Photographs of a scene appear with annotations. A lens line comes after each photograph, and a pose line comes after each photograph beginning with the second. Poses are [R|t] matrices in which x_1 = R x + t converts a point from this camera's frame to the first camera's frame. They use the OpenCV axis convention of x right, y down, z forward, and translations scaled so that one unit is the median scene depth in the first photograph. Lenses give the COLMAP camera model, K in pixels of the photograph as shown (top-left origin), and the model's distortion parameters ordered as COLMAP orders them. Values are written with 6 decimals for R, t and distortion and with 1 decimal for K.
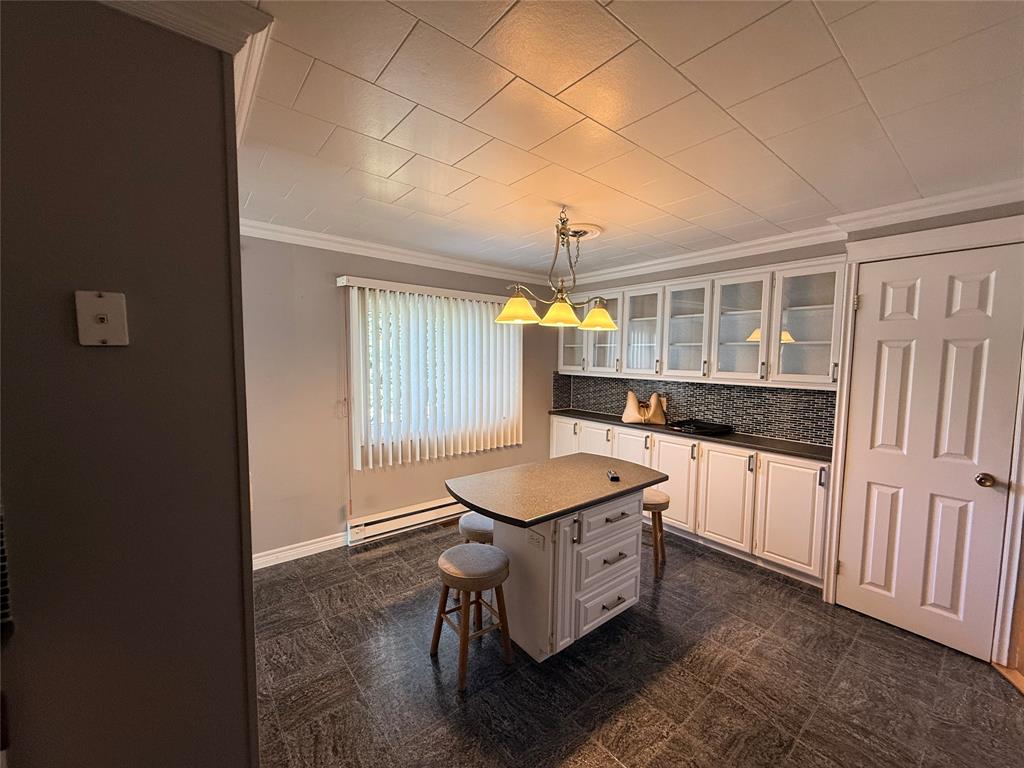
lens RADIAL K [[399.0, 0, 487.5], [0, 399.0, 385.9], [0, 0, 1]] dist [-0.031691, -0.000021]
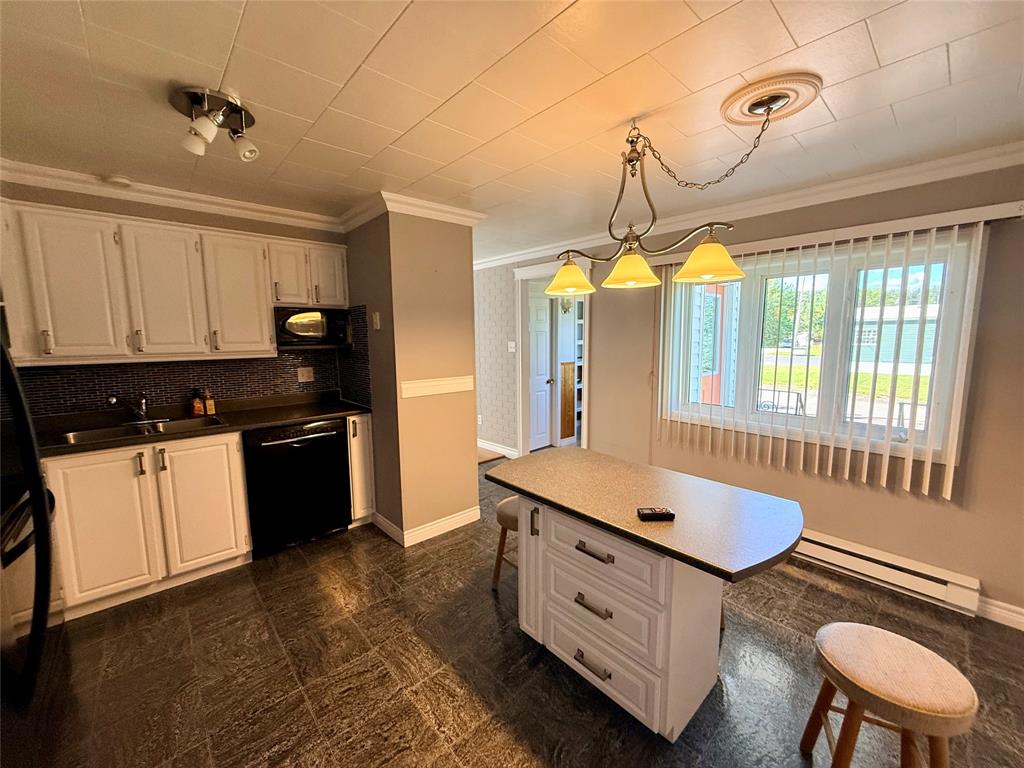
lens RADIAL K [[406.9, 0, 512.0], [0, 406.9, 384.0], [0, 0, 1]] dist [-0.000716, 0.000033]
pose [[0.088050, 0.118741, -0.989013, 1.006918], [-0.059378, 0.991730, 0.113781, -0.045989], [0.994345, 0.048707, 0.094373, 0.763775]]
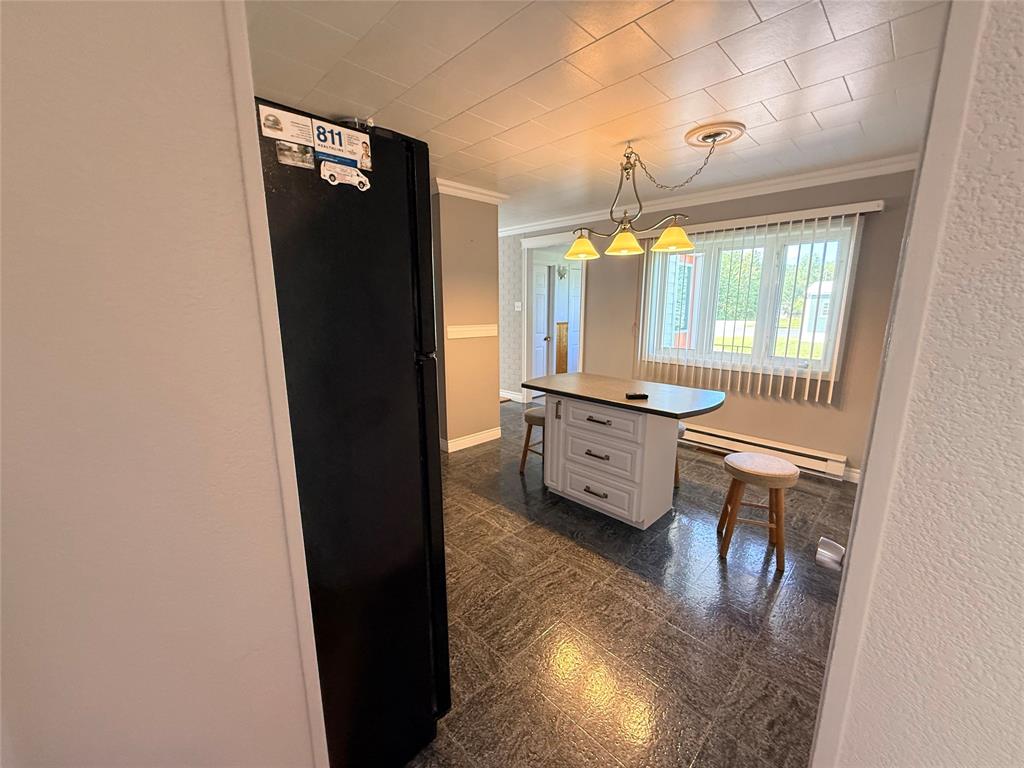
lens RADIAL K [[406.9, 0, 512.0], [0, 406.9, 384.0], [0, 0, 1]] dist [-0.000716, 0.000033]
pose [[0.131604, 0.187351, -0.973437, 1.437311], [-0.068733, 0.981339, 0.179579, 0.029468], [0.988917, 0.043274, 0.142026, 0.569530]]
